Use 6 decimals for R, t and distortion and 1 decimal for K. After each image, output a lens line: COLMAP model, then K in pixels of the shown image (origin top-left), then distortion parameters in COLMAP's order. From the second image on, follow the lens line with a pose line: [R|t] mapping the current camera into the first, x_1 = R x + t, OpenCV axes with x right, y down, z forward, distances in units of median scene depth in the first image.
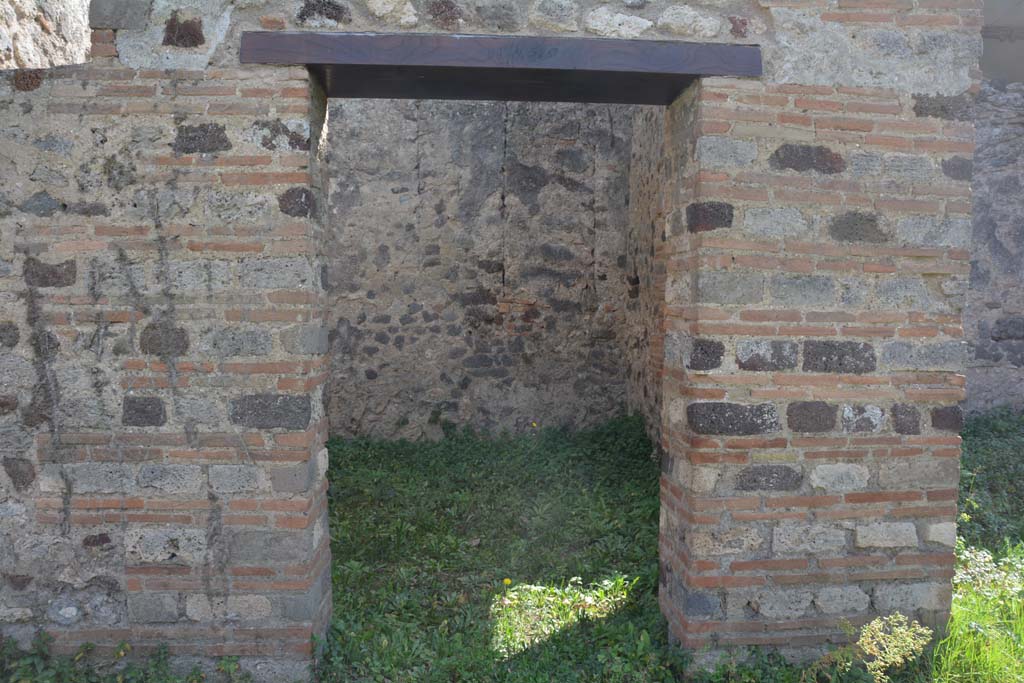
lens RADIAL K [[838.1, 0, 510.3], [0, 838.1, 344.8], [0, 0, 1]] dist [-0.159994, 0.113968]
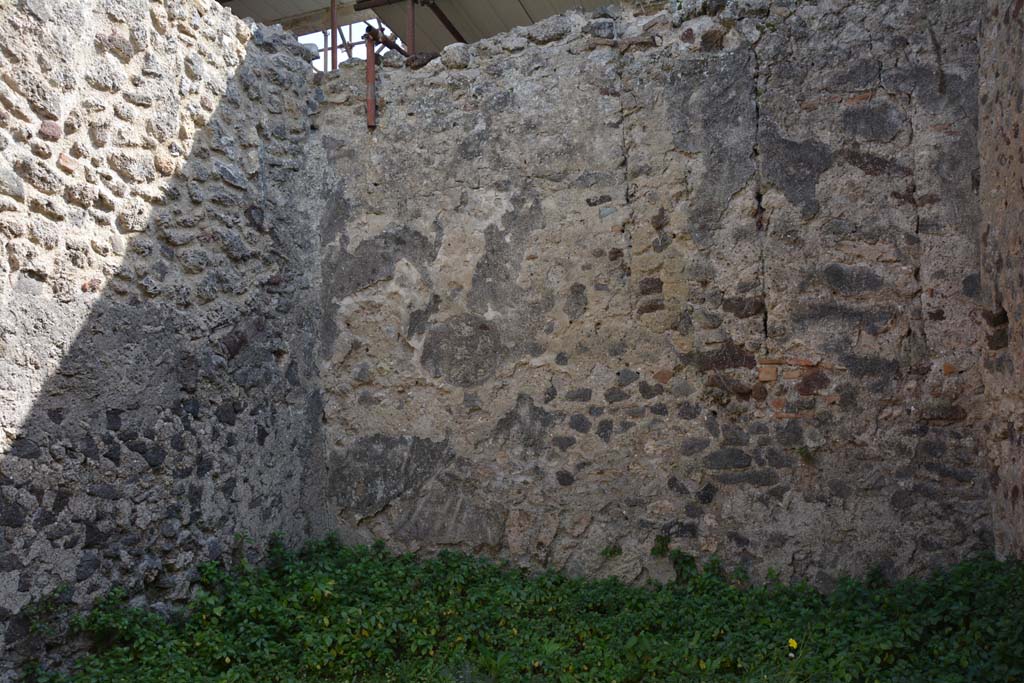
lens RADIAL K [[838.1, 0, 487.2], [0, 838.1, 343.2], [0, 0, 1]] dist [-0.159994, 0.113968]
pose [[0.910677, -0.040412, -0.411137, 0.054990], [0.019754, 0.998325, -0.054374, -0.037085], [0.412646, 0.041395, 0.909950, 0.360557]]
